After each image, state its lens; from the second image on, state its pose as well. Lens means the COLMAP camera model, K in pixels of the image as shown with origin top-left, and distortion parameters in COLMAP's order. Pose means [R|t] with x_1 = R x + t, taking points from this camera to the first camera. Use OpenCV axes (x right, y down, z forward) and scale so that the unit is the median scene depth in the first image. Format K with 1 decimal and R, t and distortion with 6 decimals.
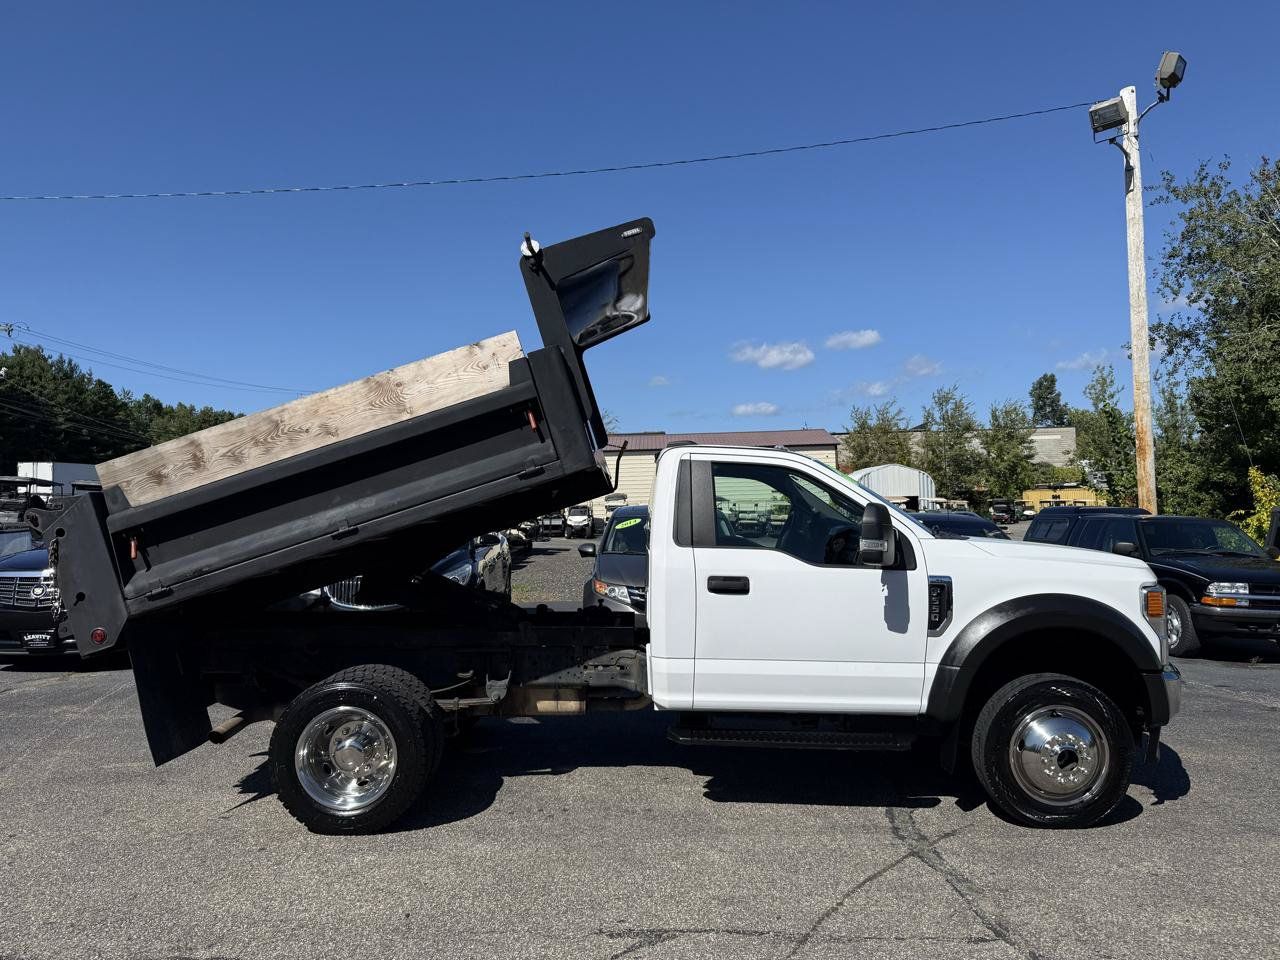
lens RADIAL K [[895.2, 0, 643.7], [0, 895.2, 477.5], [0, 0, 1]] dist [0.047471, -0.057856]
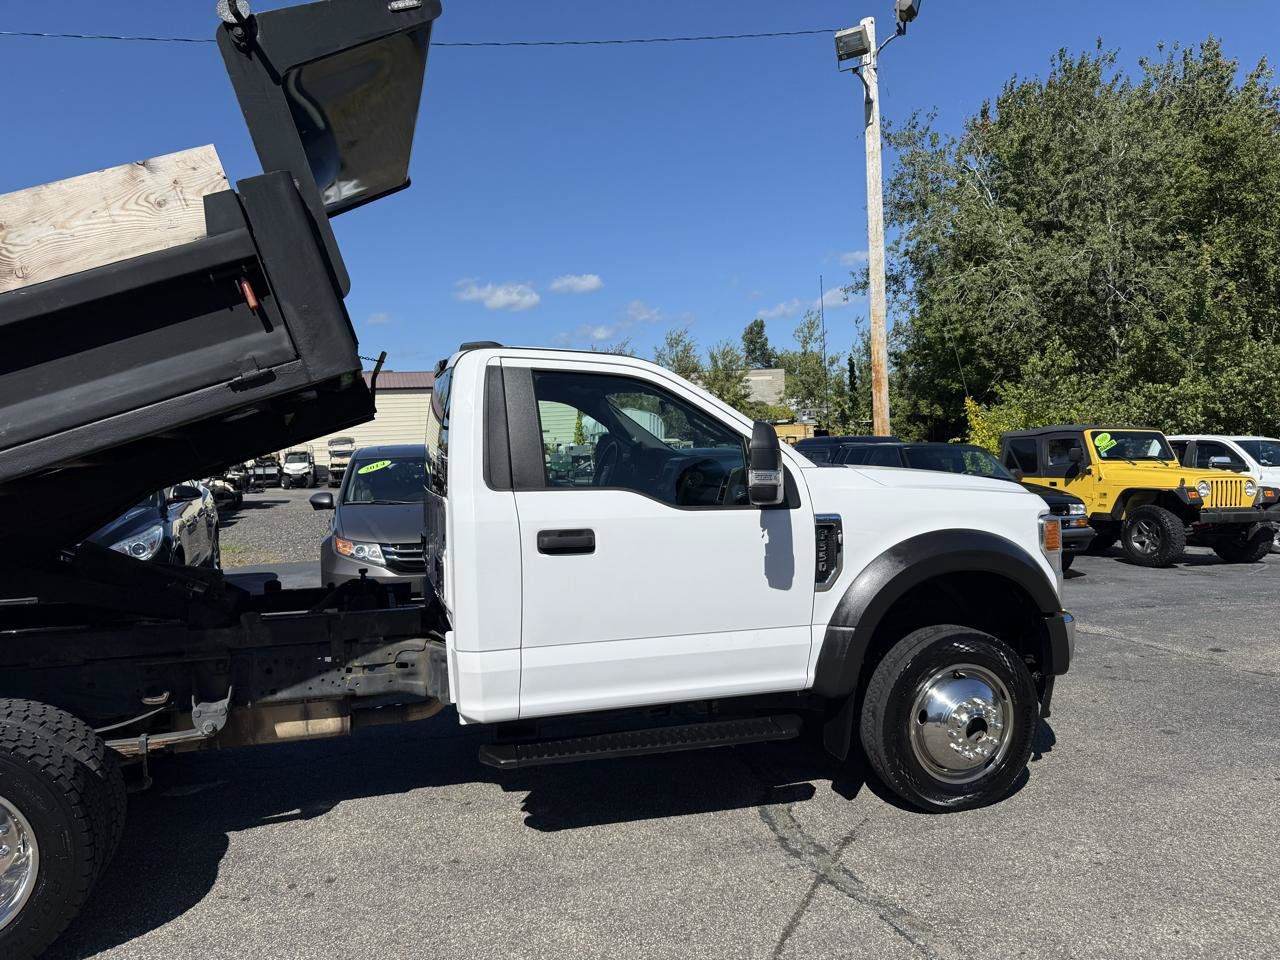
lens RADIAL K [[895.2, 0, 640.4], [0, 895.2, 487.9], [0, 0, 1]] dist [0.047471, -0.057856]
pose [[0.956457, -0.036467, 0.289585, -0.049969], [0.014692, 0.996922, 0.077017, 0.023971], [-0.291502, -0.069409, 0.954049, 0.301396]]
